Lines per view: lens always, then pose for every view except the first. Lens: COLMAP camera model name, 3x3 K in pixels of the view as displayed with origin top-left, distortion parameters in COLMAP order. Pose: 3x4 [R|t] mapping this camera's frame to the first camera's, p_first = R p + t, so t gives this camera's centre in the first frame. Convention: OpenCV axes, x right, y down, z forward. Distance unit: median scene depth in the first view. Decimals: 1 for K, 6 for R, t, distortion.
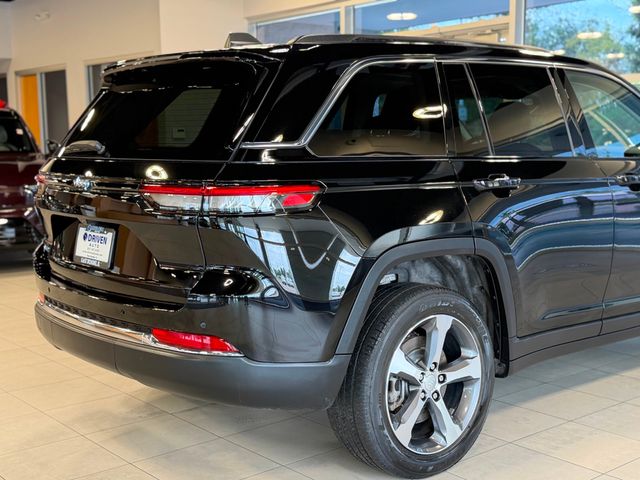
lens RADIAL K [[858.7, 0, 320.0], [0, 858.7, 240.0], [0, 0, 1]] dist [0.124740, -0.125814]
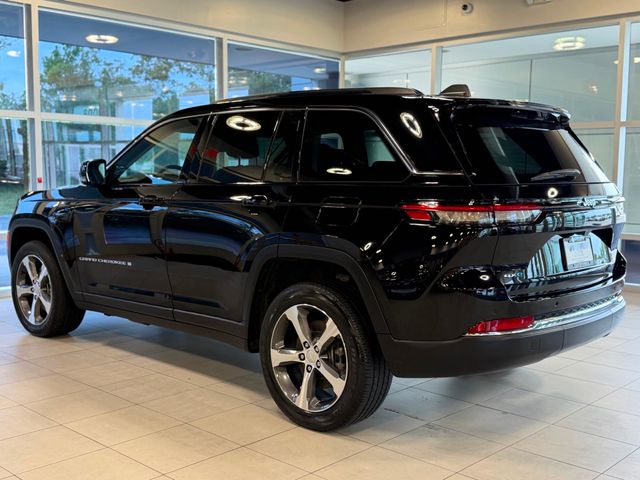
lens RADIAL K [[728.3, 0, 320.0], [0, 728.3, 240.0], [0, 0, 1]] dist [0.190993, -0.498907]
pose [[-0.106935, -0.087457, 0.990412, -1.179573], [0.108065, 0.989200, 0.099017, -0.145247], [-0.988376, 0.117617, -0.096329, 1.353336]]
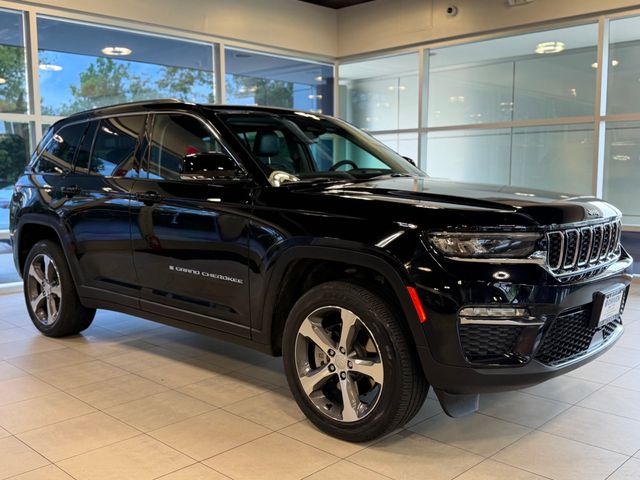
lens RADIAL K [[643.9, 0, 320.0], [0, 643.9, 240.0], [0, 0, 1]] dist [0.169648, -0.403660]
pose [[-0.092852, -0.097006, 0.990943, -1.010040], [0.122214, 0.986607, 0.108033, -0.125274], [-0.988151, 0.131138, -0.079753, 1.277614]]
